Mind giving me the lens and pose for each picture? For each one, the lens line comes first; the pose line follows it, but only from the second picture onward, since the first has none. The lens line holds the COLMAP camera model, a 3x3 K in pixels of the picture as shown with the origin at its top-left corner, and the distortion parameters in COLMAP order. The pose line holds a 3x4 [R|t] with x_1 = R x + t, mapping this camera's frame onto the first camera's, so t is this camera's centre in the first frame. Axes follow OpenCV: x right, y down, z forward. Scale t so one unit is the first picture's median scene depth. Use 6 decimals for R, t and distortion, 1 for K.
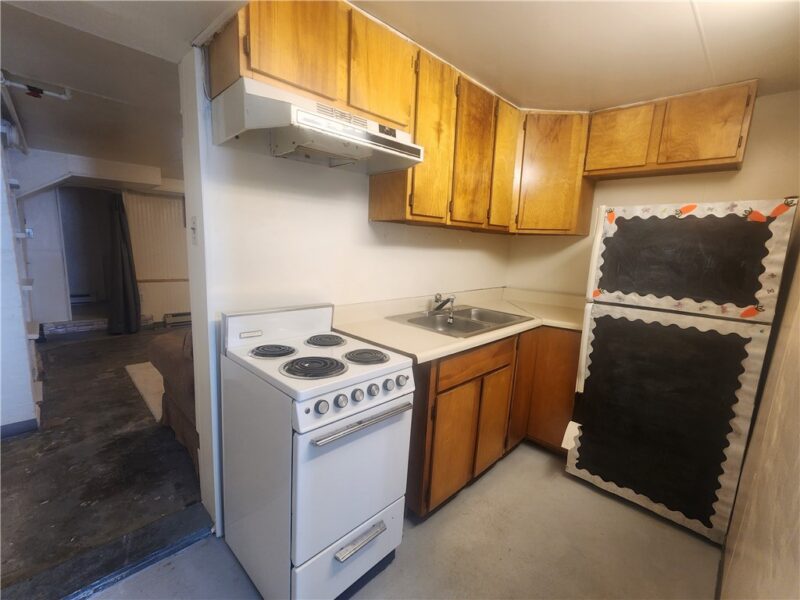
lens RADIAL K [[356.1, 0, 400.1], [0, 356.1, 299.1], [0, 0, 1]] dist [-0.000426, -0.000646]
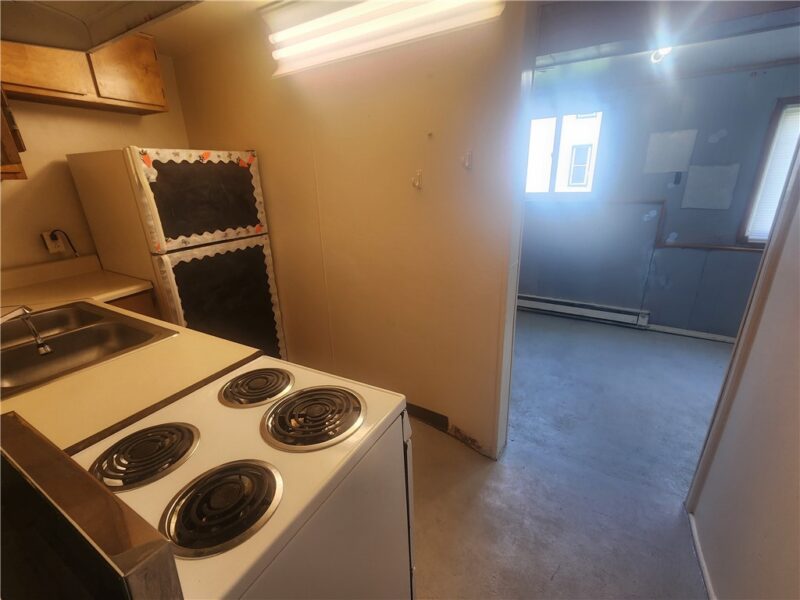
lens RADIAL K [[356.1, 0, 399.2], [0, 356.1, 304.7], [0, 0, 1]] dist [-0.000426, -0.000646]
pose [[-0.245272, -0.356082, 0.901692, -0.641473], [0.176118, 0.898259, 0.402633, -0.172934], [-0.953323, 0.257559, -0.157605, 0.714594]]
